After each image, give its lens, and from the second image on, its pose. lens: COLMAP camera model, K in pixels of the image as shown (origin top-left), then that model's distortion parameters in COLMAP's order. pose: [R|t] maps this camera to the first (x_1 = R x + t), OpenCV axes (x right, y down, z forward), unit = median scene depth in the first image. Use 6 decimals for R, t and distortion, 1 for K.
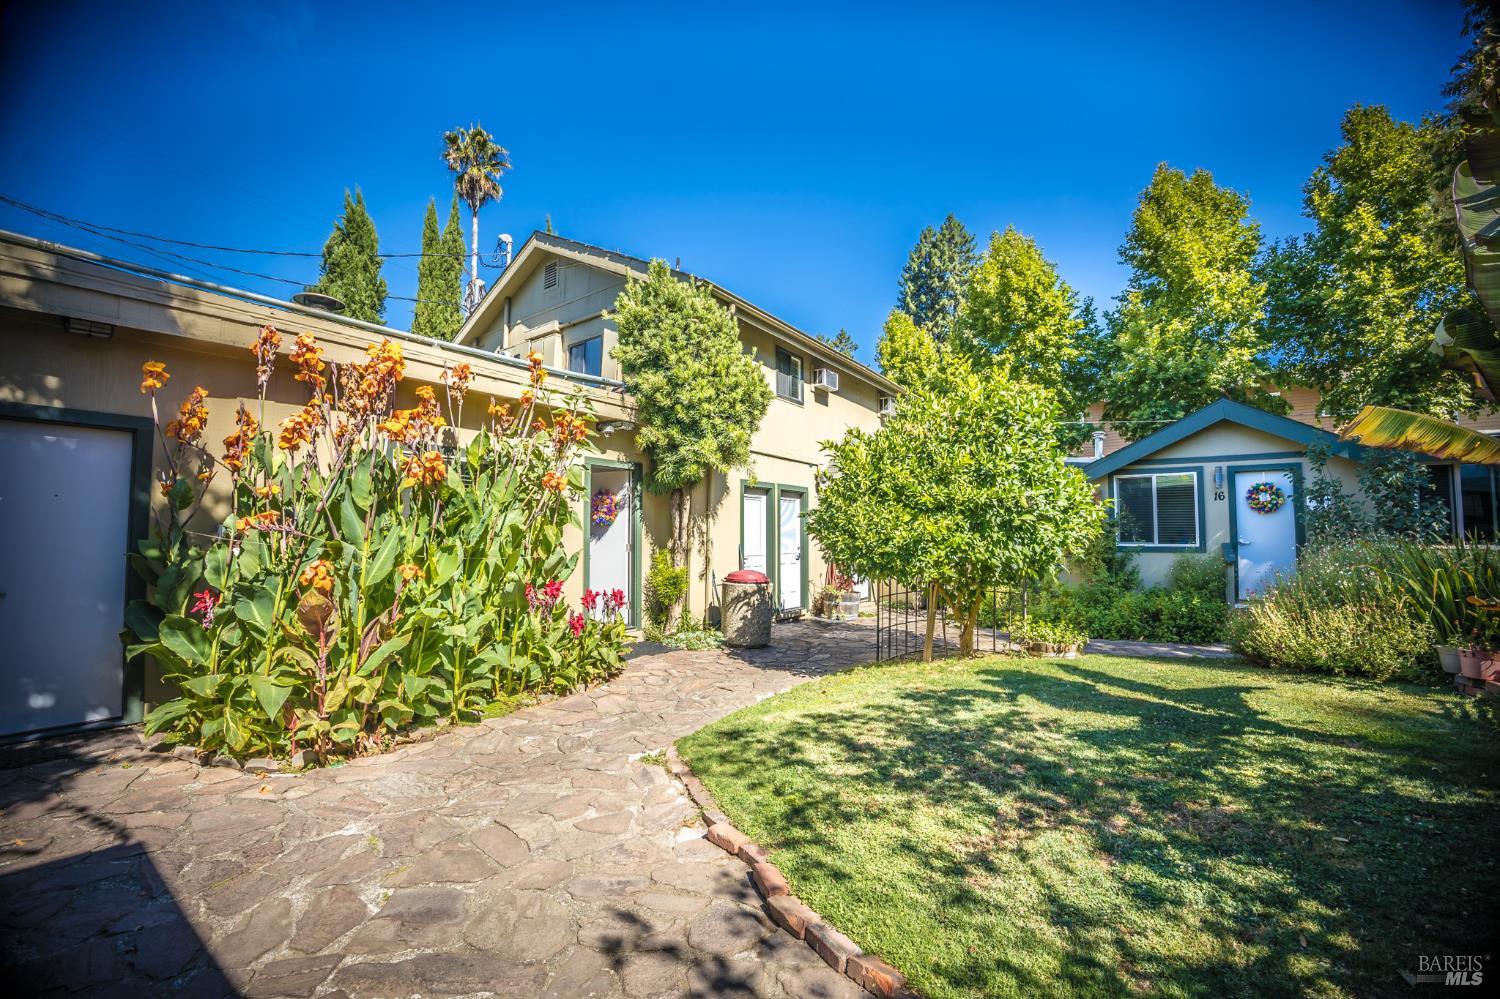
lens RADIAL K [[600.5, 0, 755.1], [0, 600.5, 504.6], [0, 0, 1]] dist [-0.045654, -0.000550]
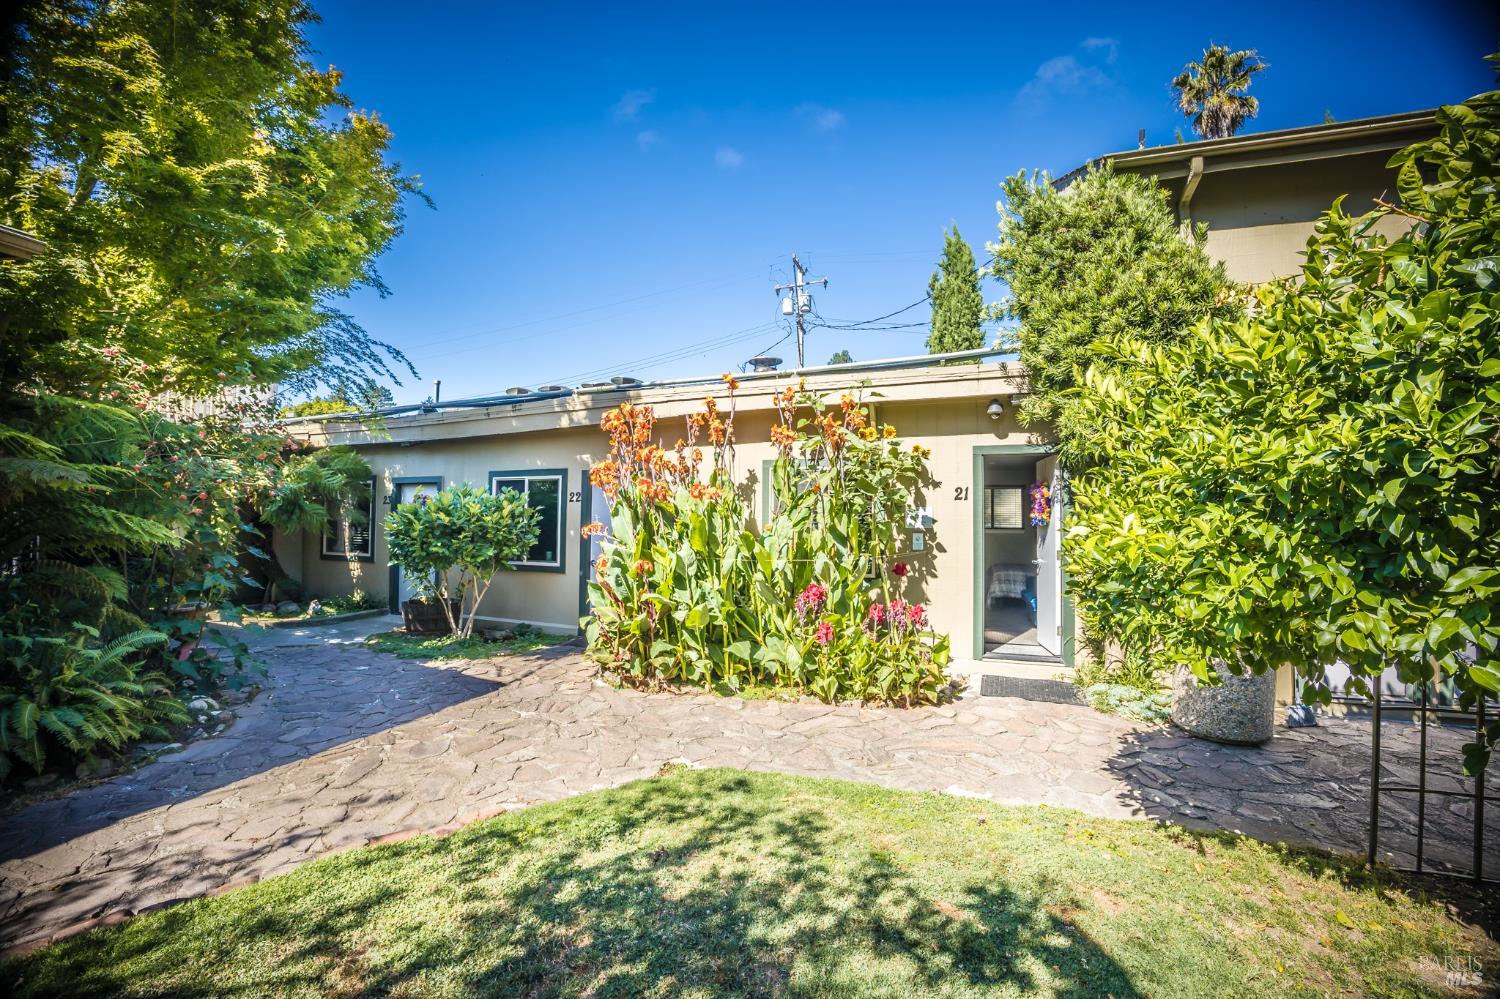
lens RADIAL K [[600.5, 0, 755.8], [0, 600.5, 498.8], [0, 0, 1]] dist [-0.045654, -0.000550]
pose [[0.241505, -0.042835, -0.969454, 0.801504], [0.043757, 0.998490, -0.033218, 0.015072], [0.969412, -0.034399, 0.243015, 0.850688]]
